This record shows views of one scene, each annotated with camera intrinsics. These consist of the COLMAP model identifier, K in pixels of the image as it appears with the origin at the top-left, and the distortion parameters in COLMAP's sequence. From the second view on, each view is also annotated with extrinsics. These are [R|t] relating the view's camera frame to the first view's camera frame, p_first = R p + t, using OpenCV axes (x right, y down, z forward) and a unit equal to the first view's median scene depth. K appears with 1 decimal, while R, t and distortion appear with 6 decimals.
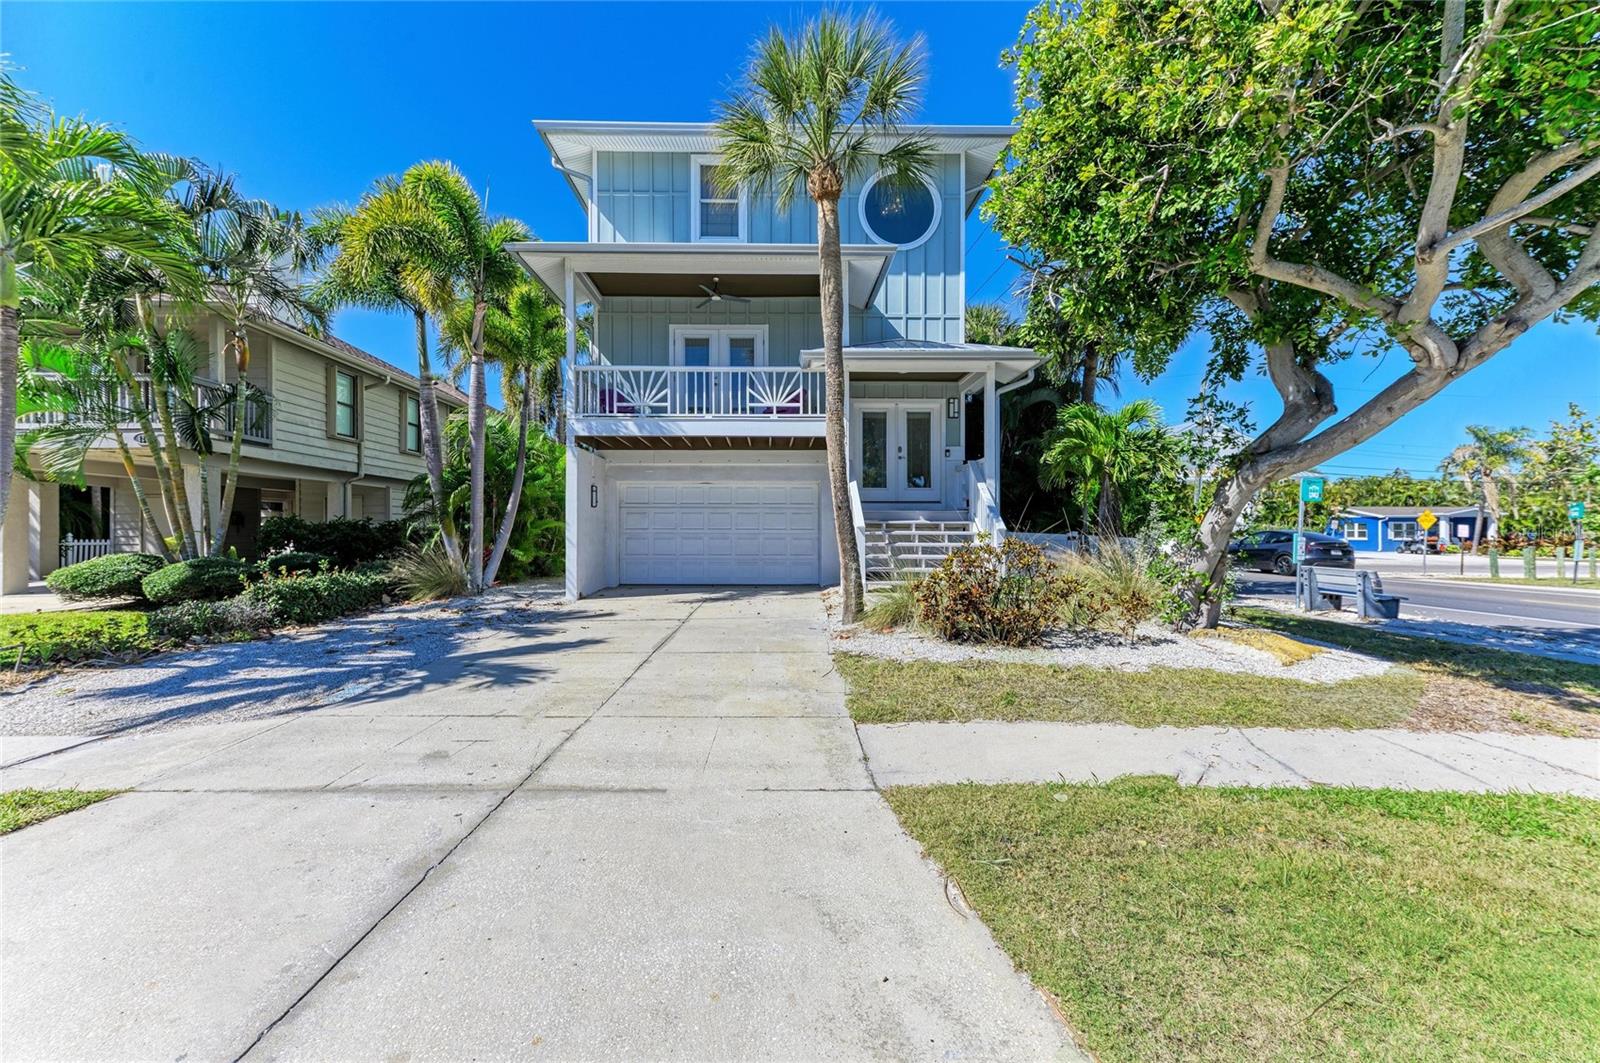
lens RADIAL K [[618.8, 0, 792.1], [0, 618.8, 522.0], [0, 0, 1]] dist [0.013654, -0.000951]
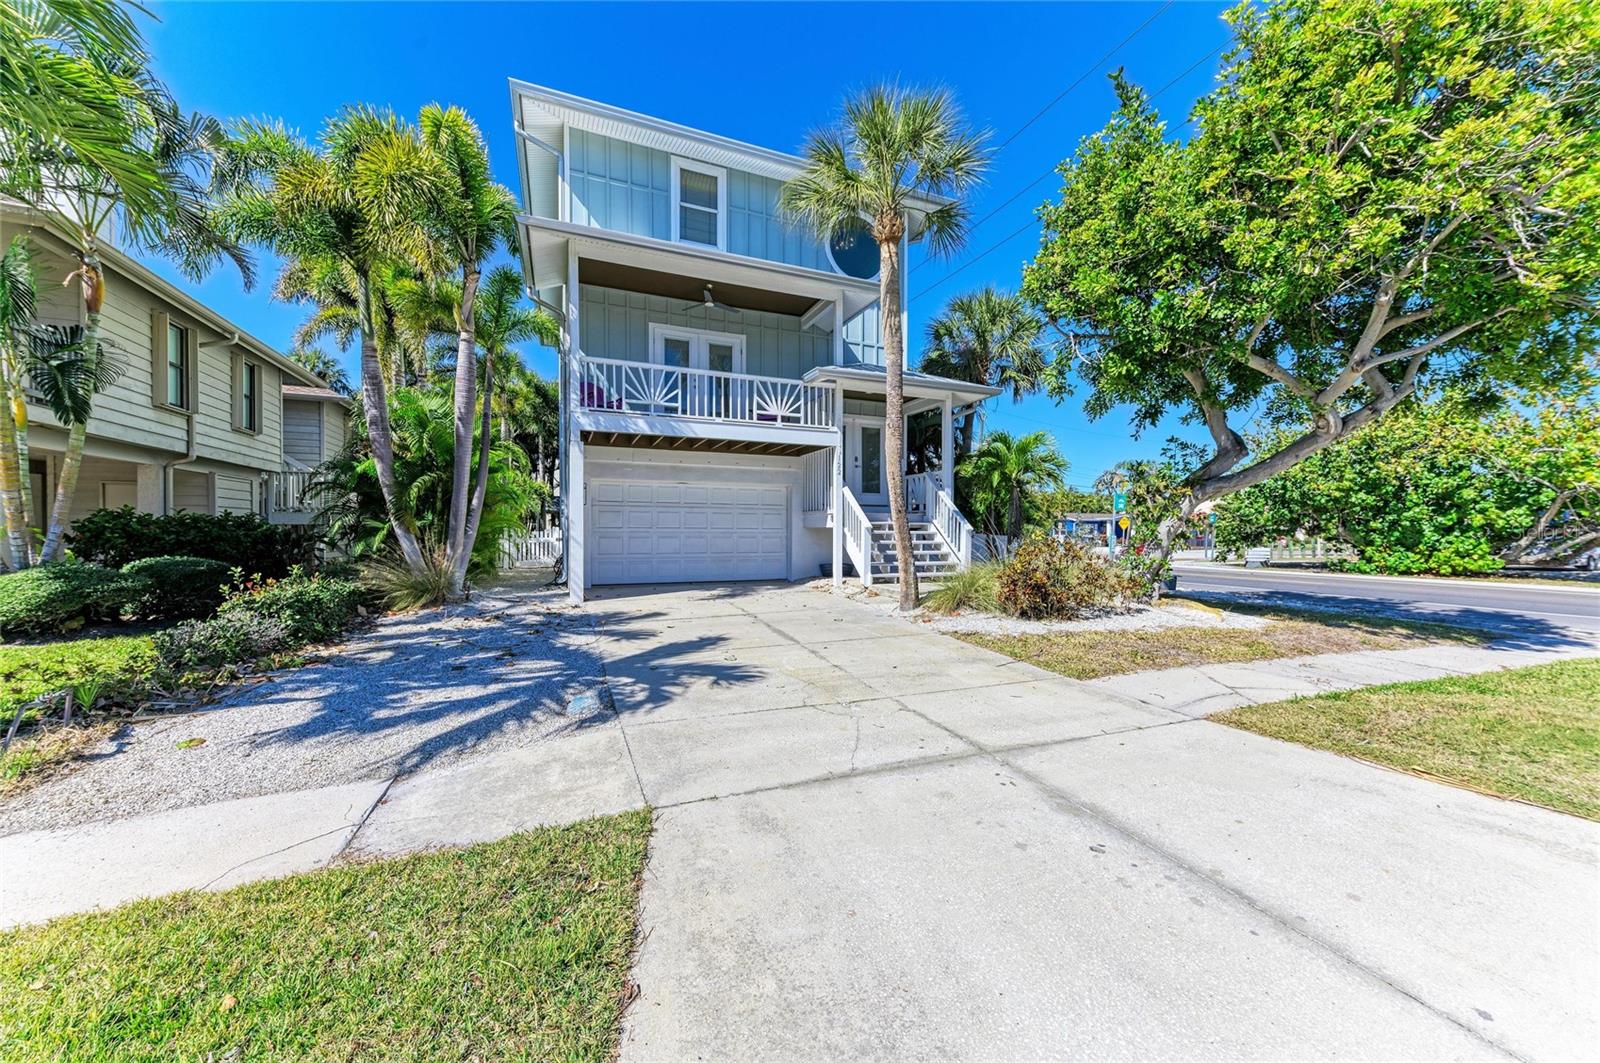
lens RADIAL K [[586.4, 0, 805.9], [0, 586.4, 529.8], [0, 0, 1]] dist [0.016458, -0.000424]
pose [[0.927736, 0.002273, 0.373231, -0.365336], [-0.008544, 0.999849, 0.015149, -0.002598], [-0.373140, -0.017243, 0.927615, 0.029659]]
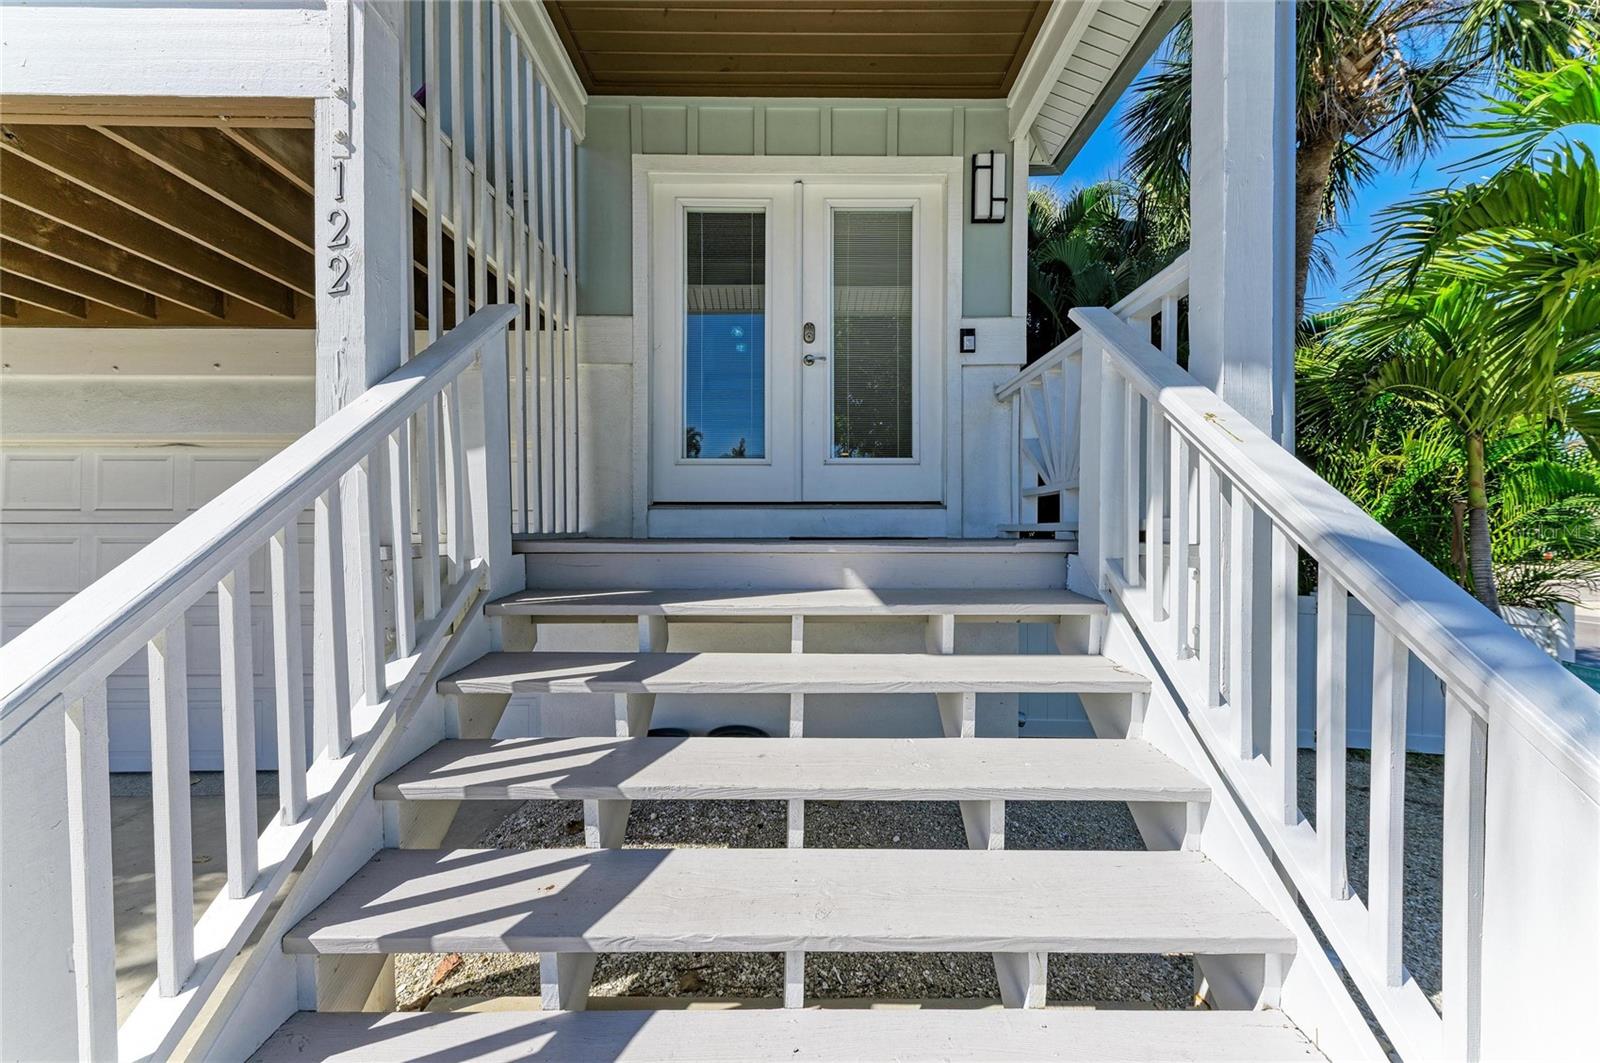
lens RADIAL K [[553.3, 0, 801.2], [0, 553.3, 539.6], [0, 0, 1]] dist [-0.000640, -0.000023]
pose [[0.999921, 0.004937, -0.011563, 0.200807], [-0.004649, 0.999681, 0.024828, -0.026491], [0.011681, -0.024772, 0.999625, 0.839566]]
